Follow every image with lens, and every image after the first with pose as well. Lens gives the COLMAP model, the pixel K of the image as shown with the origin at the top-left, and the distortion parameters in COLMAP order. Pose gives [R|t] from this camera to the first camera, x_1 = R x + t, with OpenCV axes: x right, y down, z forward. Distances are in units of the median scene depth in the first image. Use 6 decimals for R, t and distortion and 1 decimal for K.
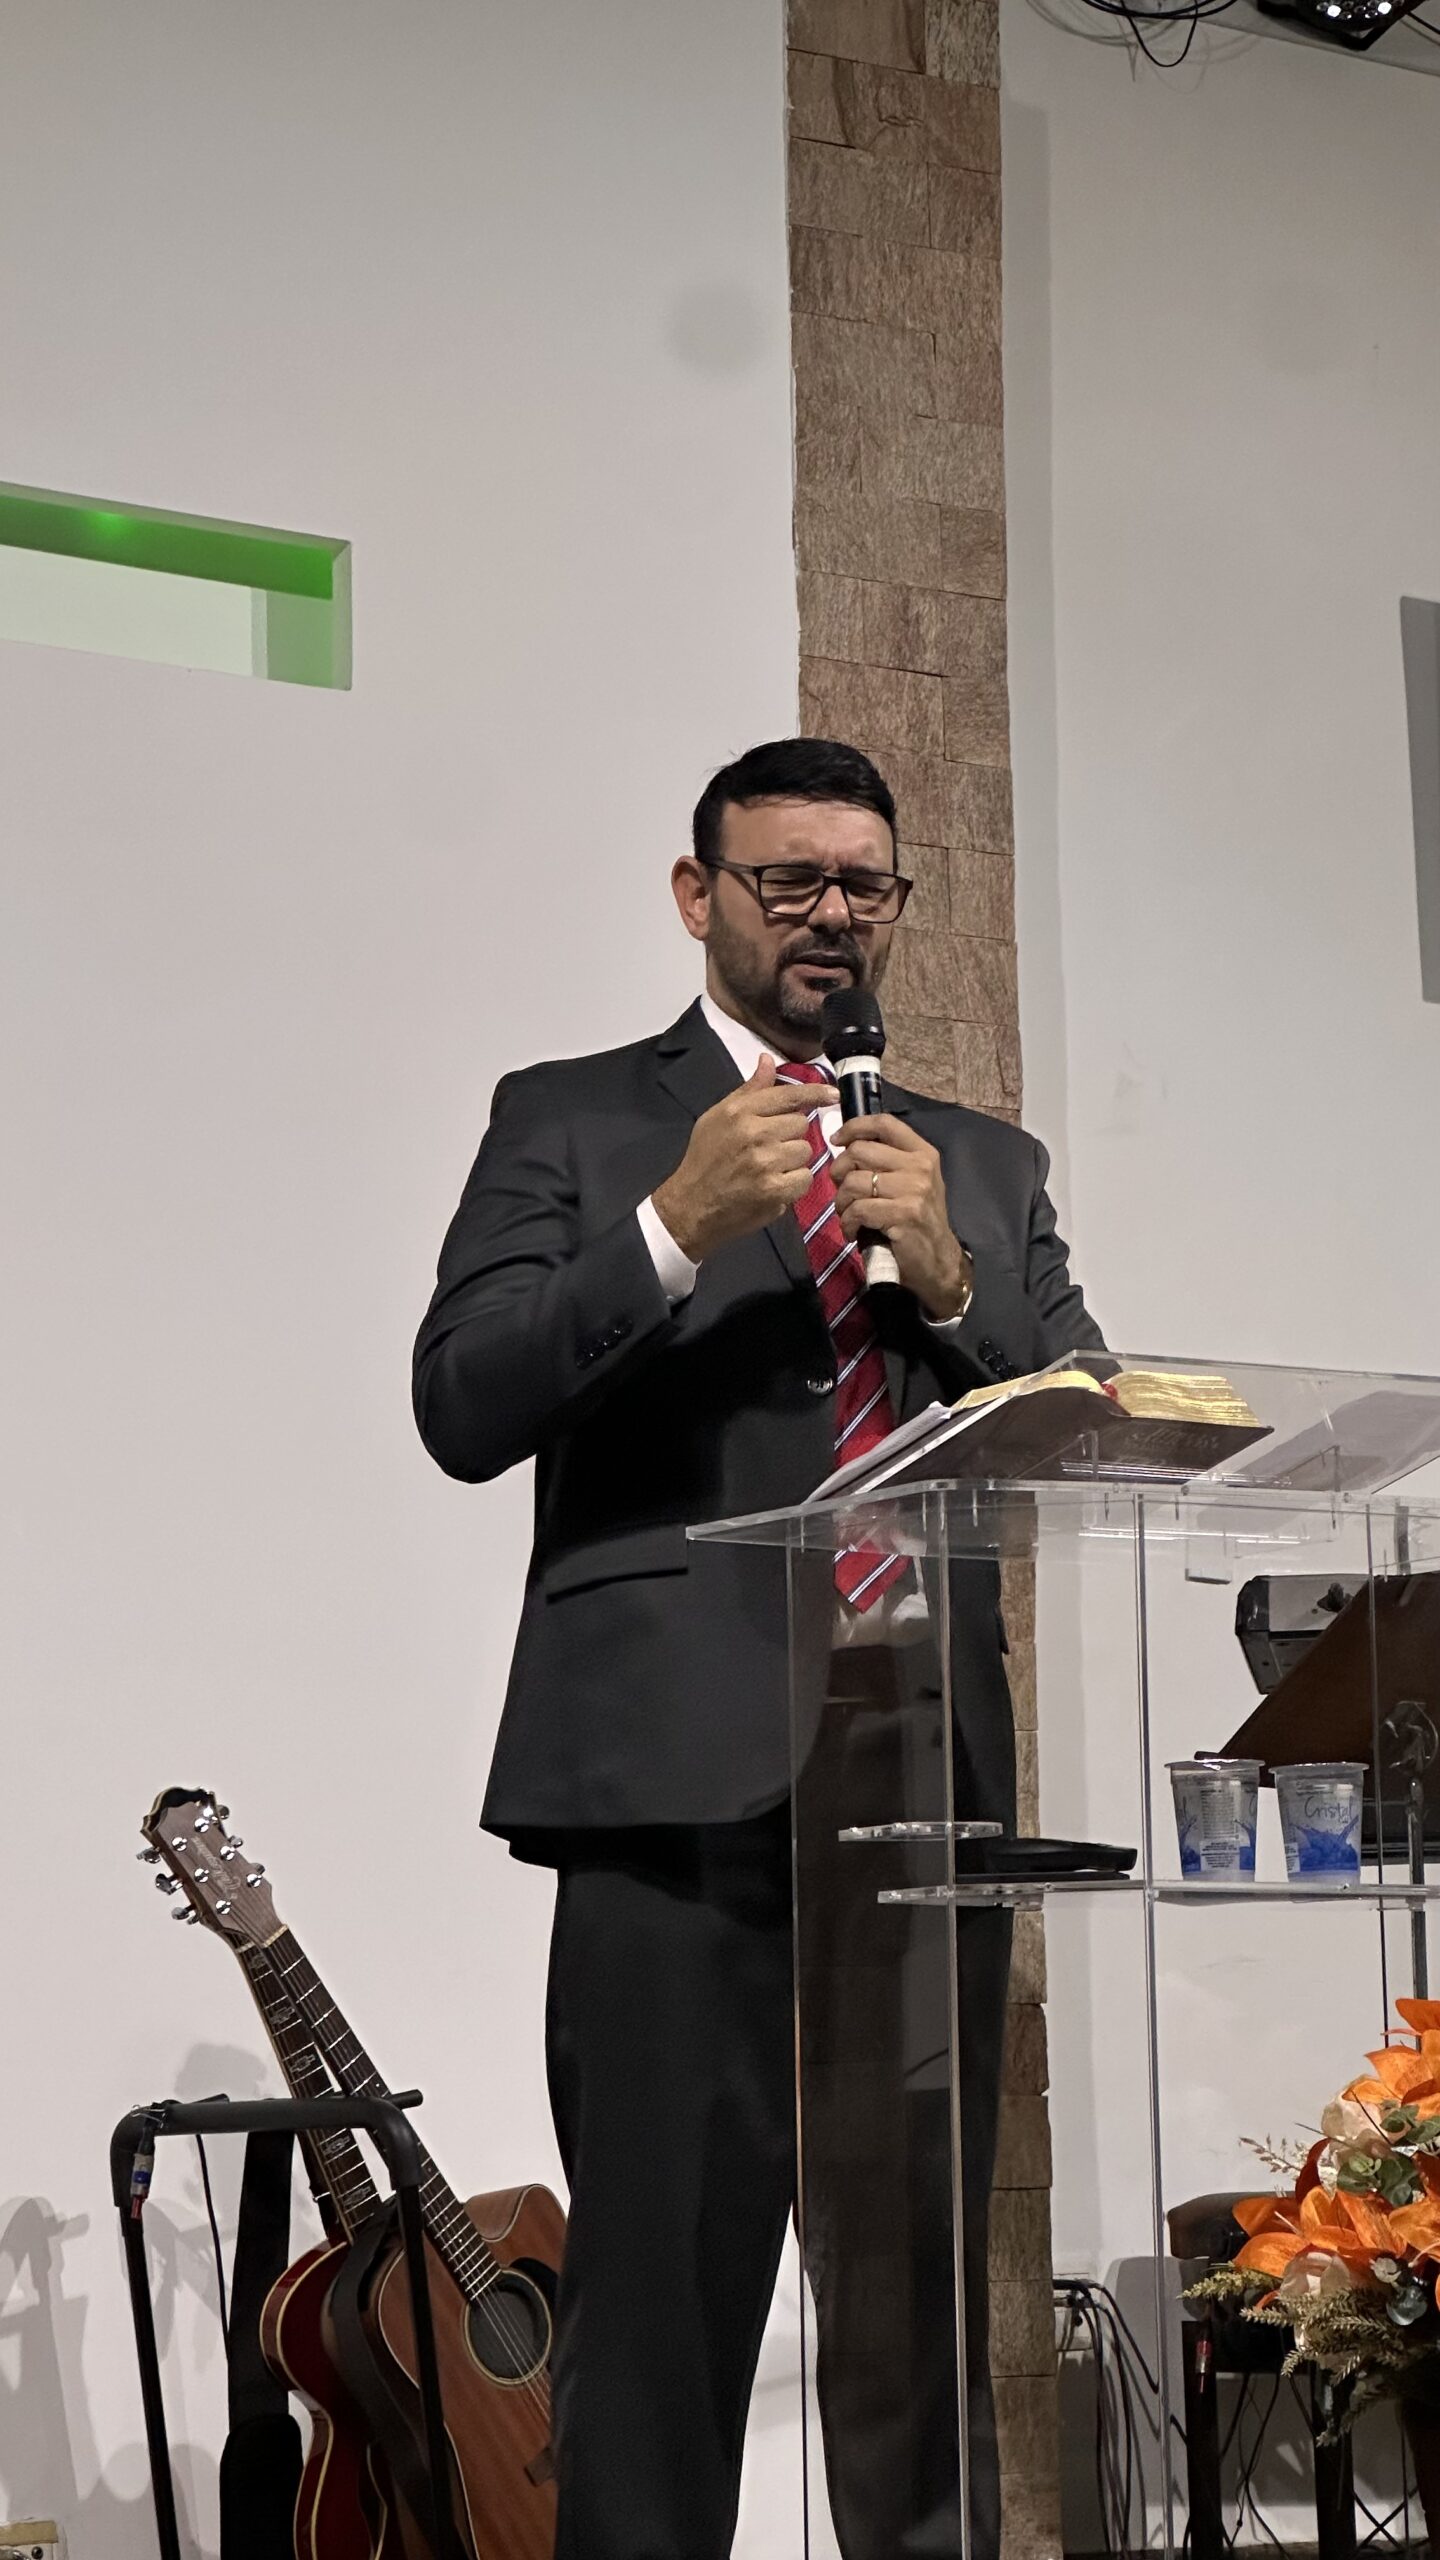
lens RADIAL K [[5688.2, 0, 709.7], [0, 5688.2, 1333.6], [0, 0, 1]] dist [0.231073, 0.000000]
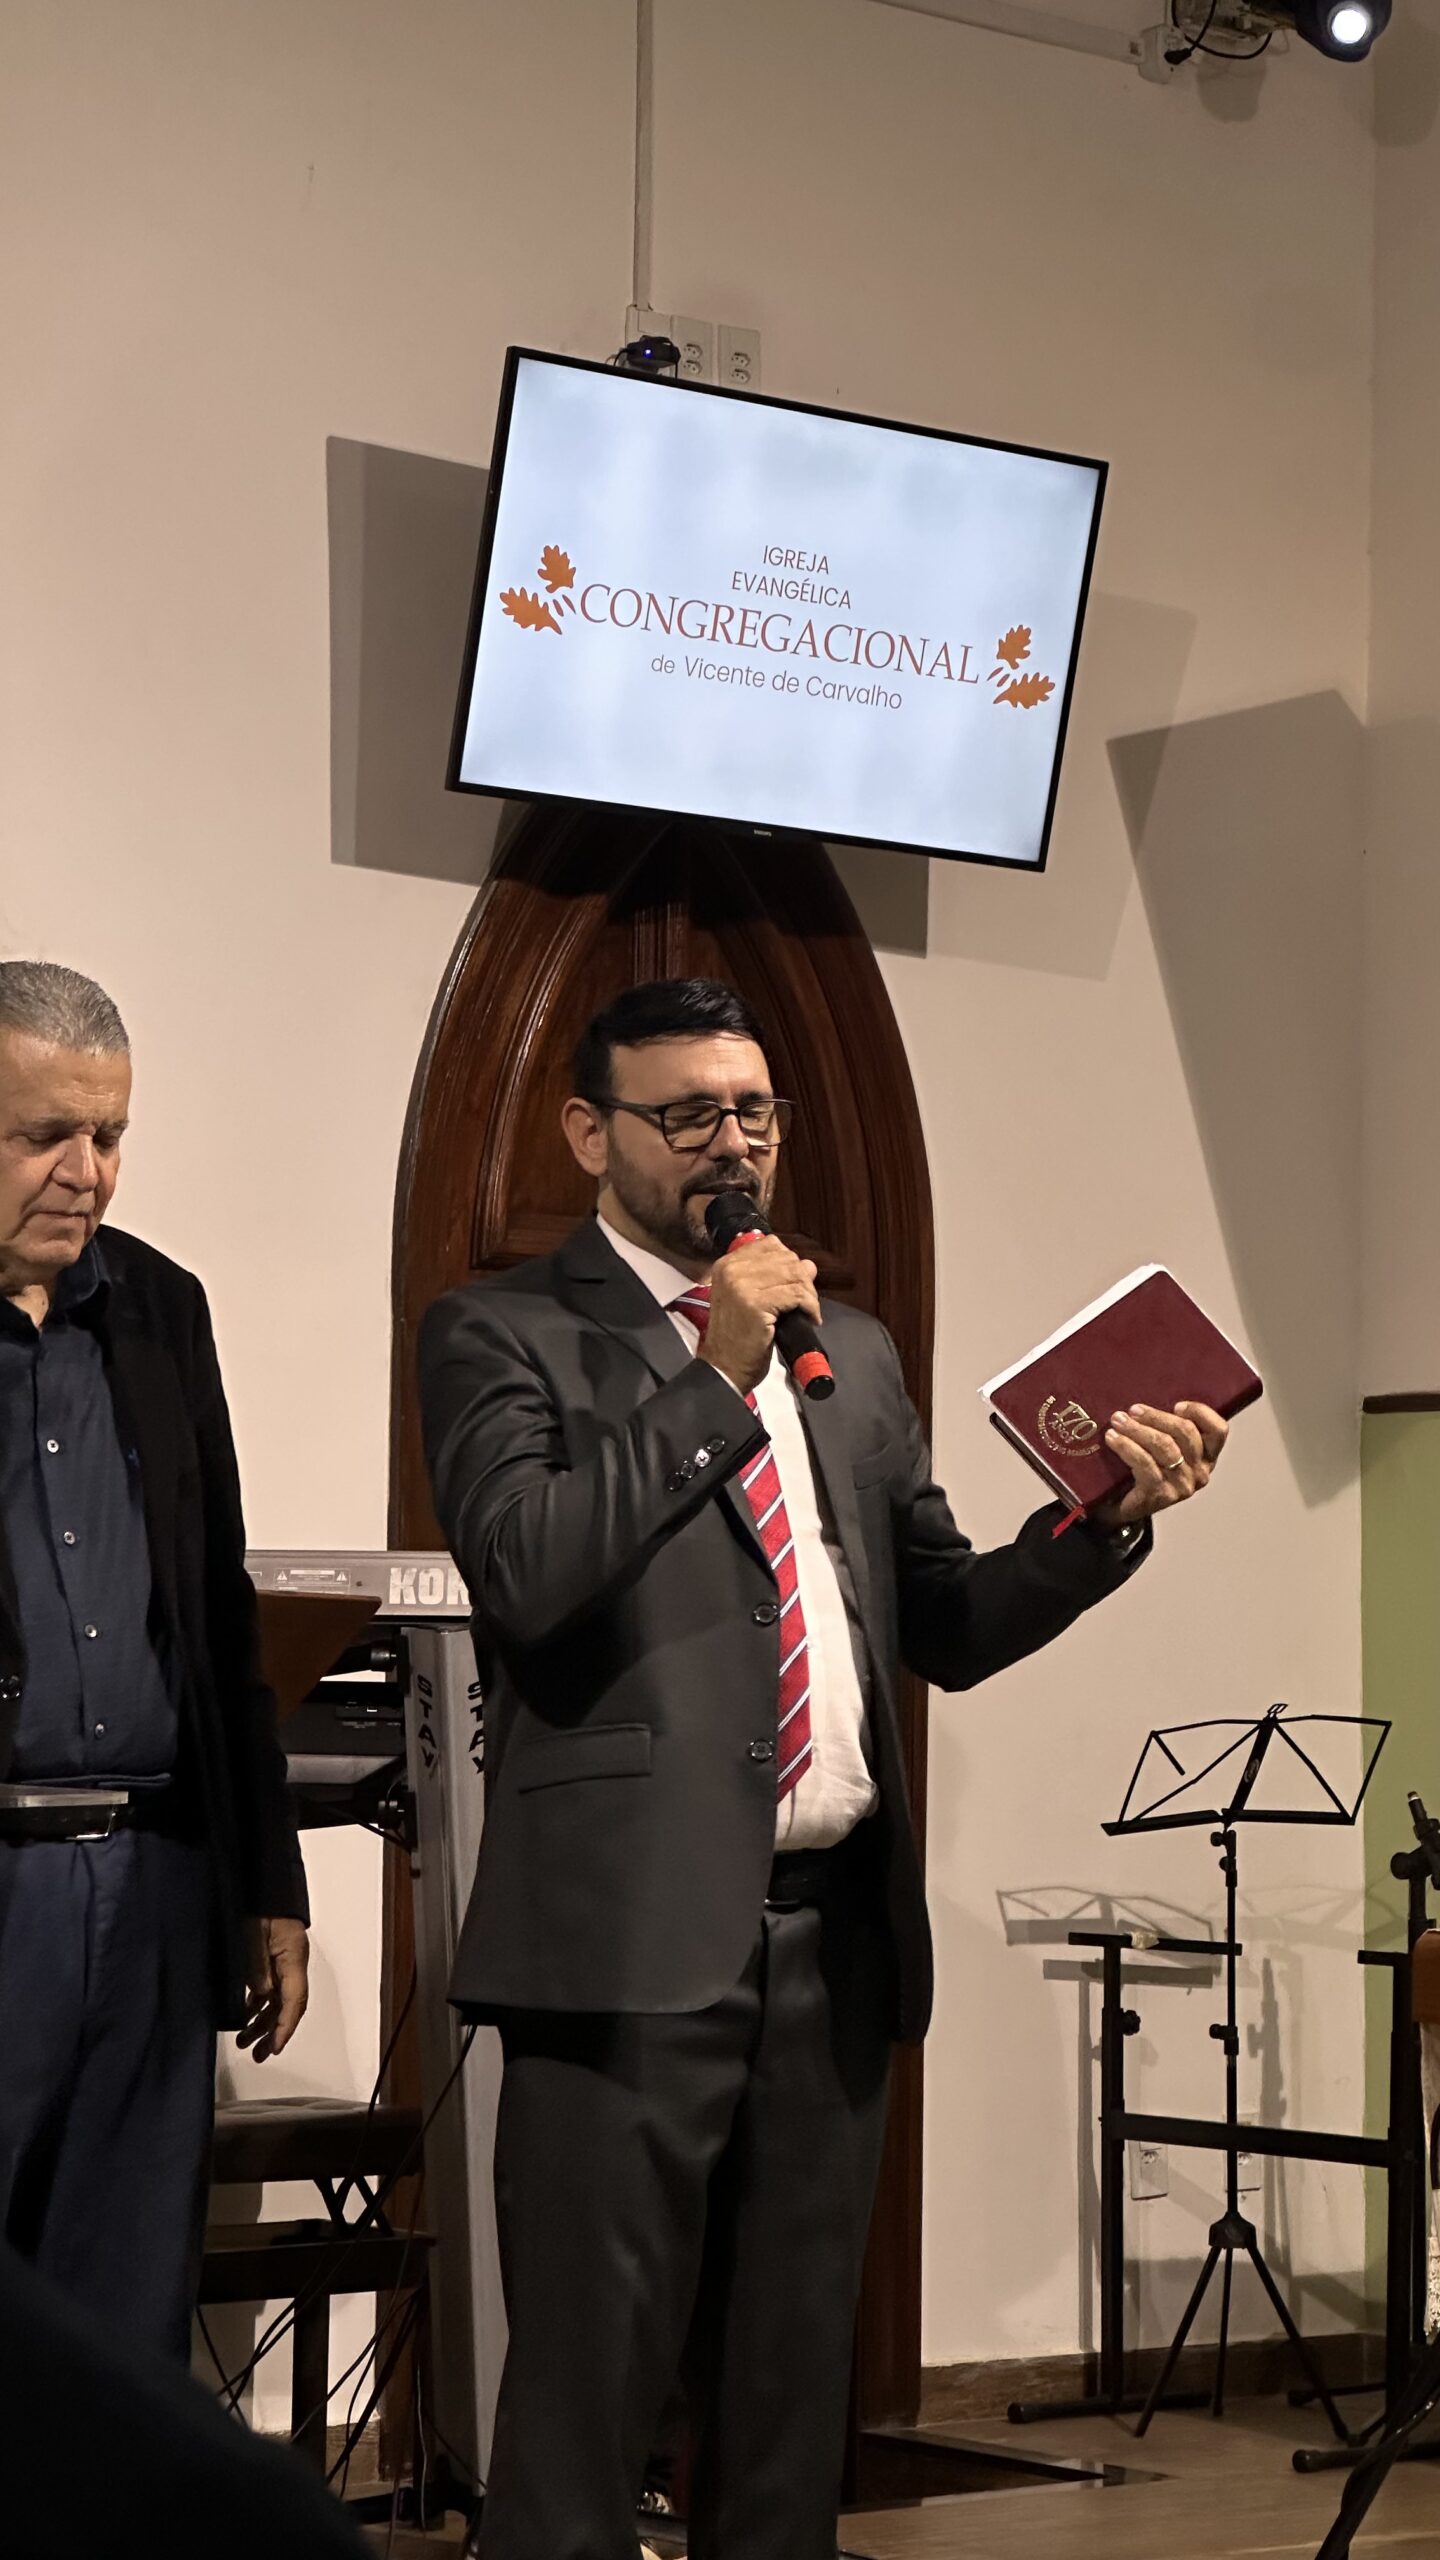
lens RADIAL K [[5688.2, 0, 723.5], [0, 5688.2, 1274.1], [0, 0, 1]] dist [0.231073, 0.000000]
pose [[0.992700, 0.037273, 0.114707, 0.093615], [-0.047073, 0.995358, 0.083946, -0.082851], [-0.111045, -0.088733, 0.989846, 0.034061]]
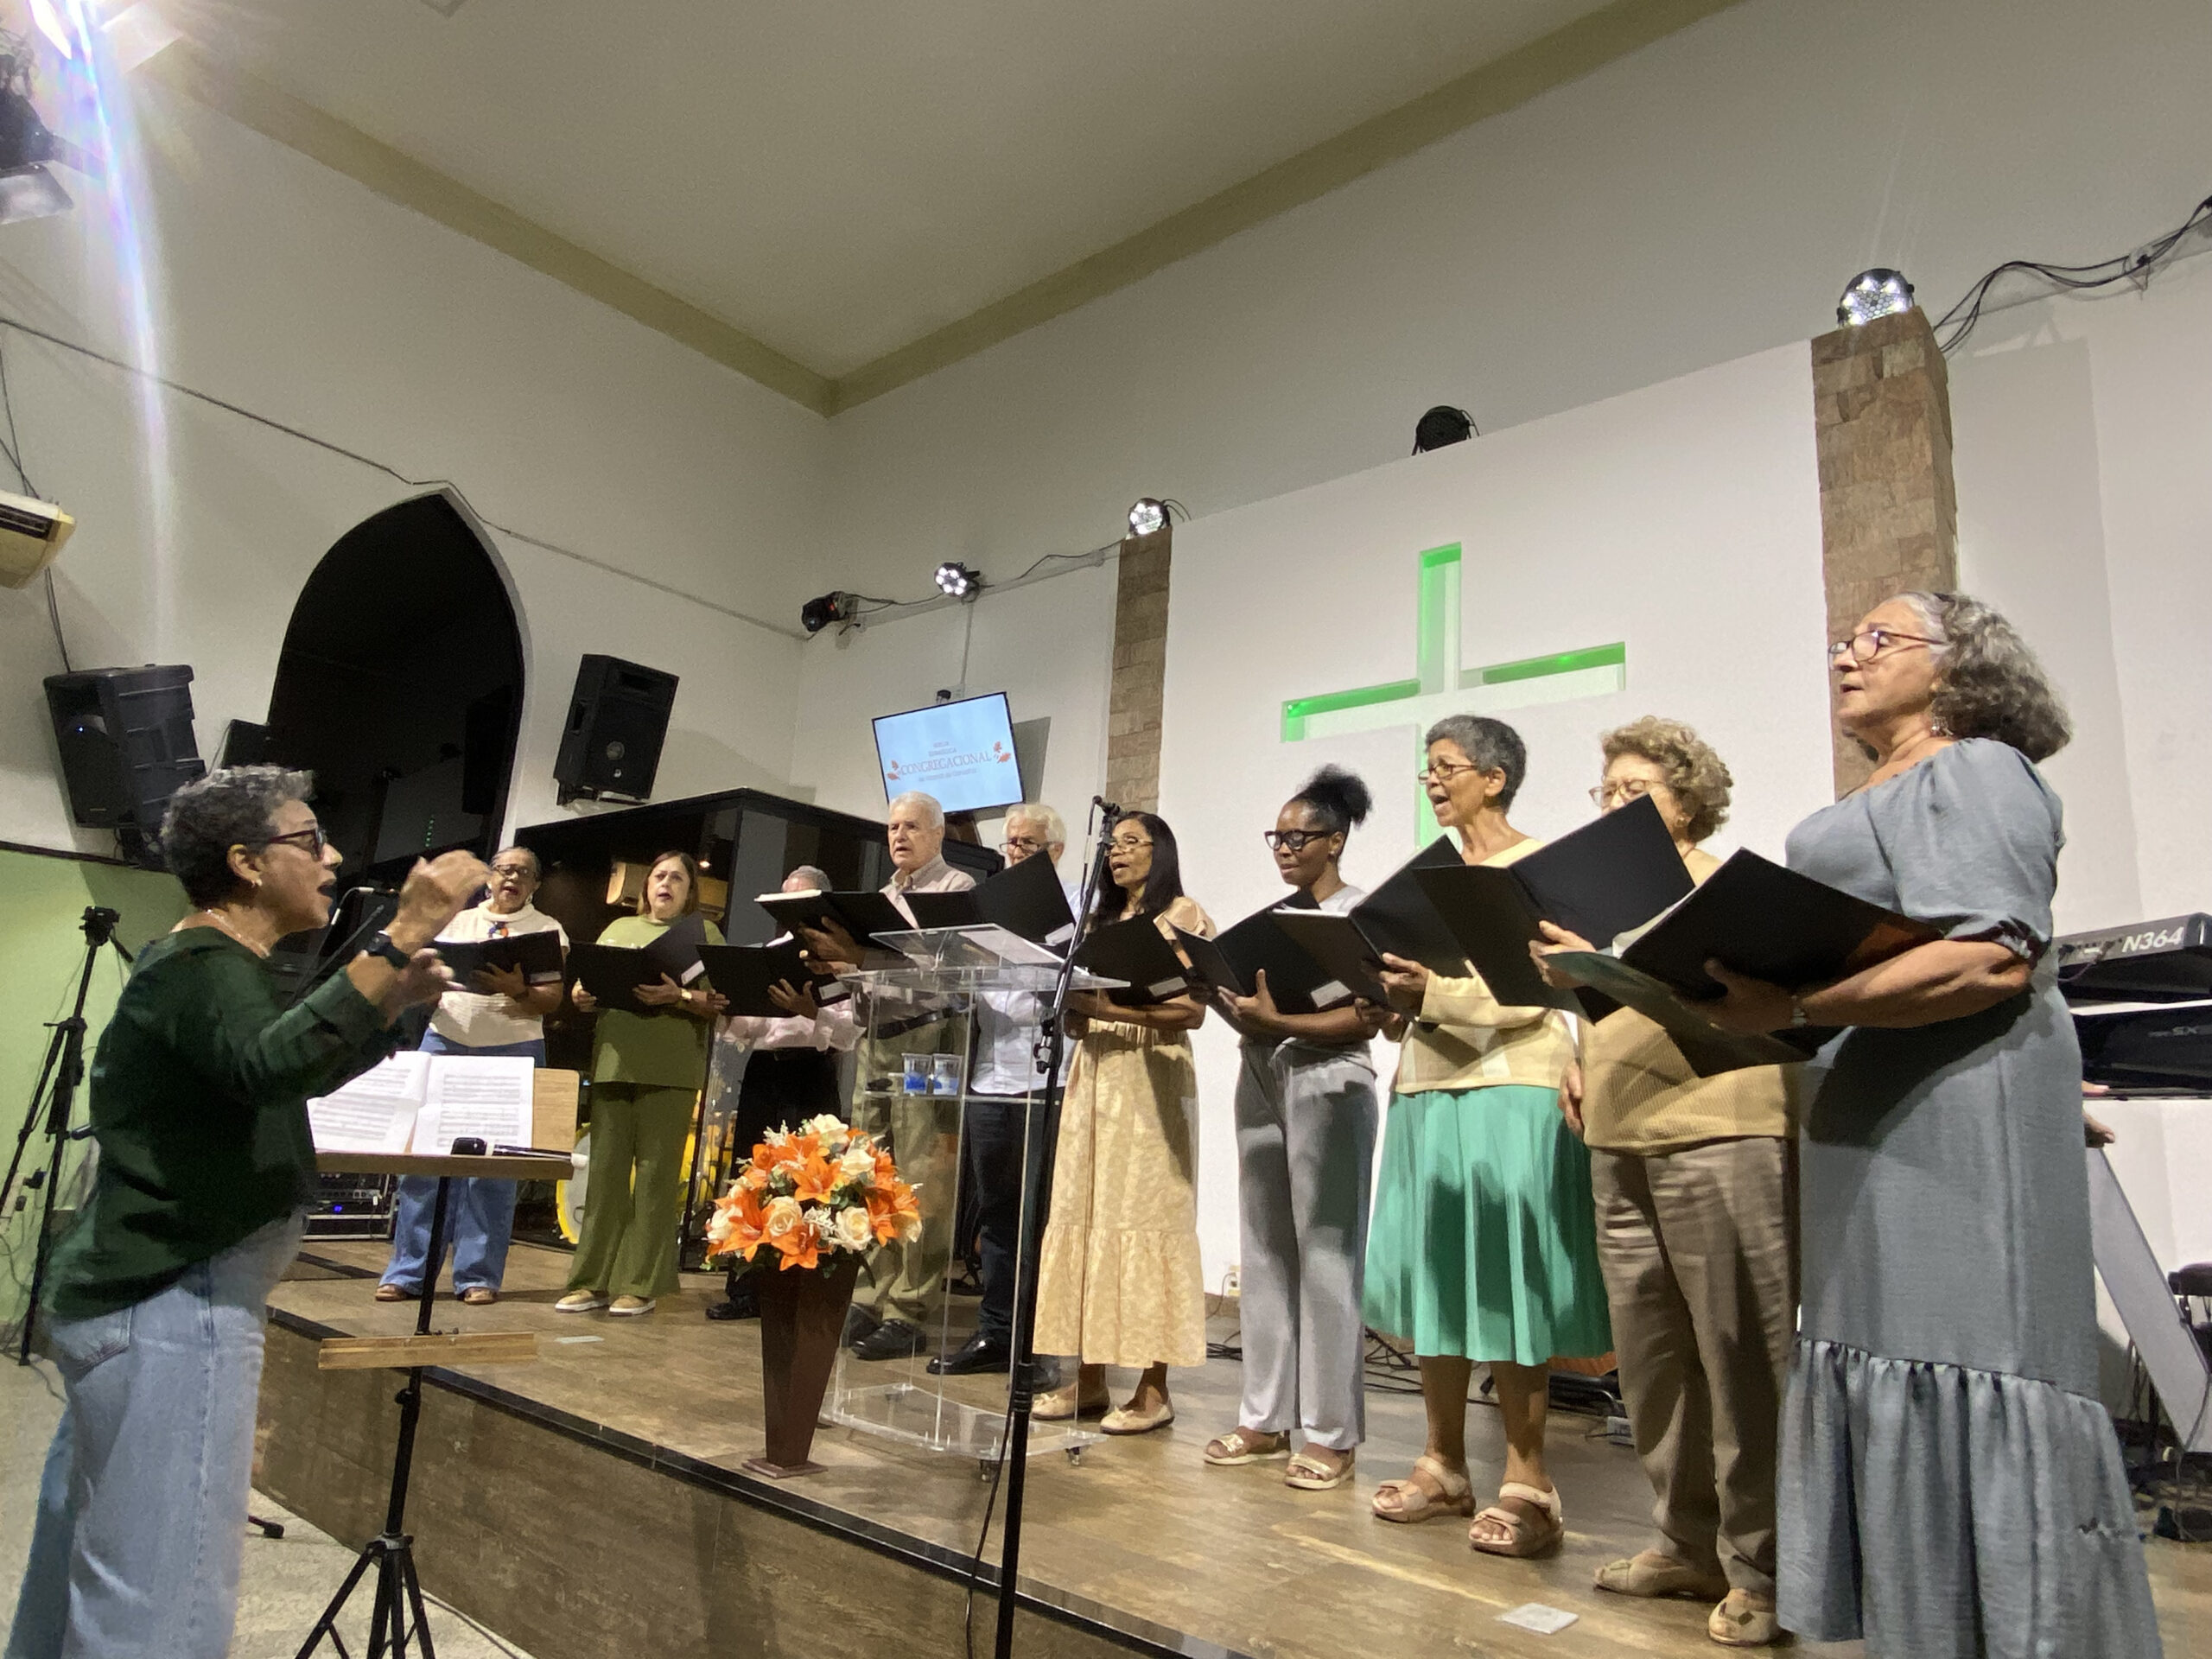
lens RADIAL K [[1364.1, 0, 1088.9], [0, 1364.1, 823.3], [0, 0, 1]] dist [0.041295, -0.036266]
pose [[0.279187, -0.174561, -0.944237, 0.489420], [0.080066, 0.984145, -0.158265, 0.042918], [0.956893, -0.031415, 0.288736, 0.495139]]
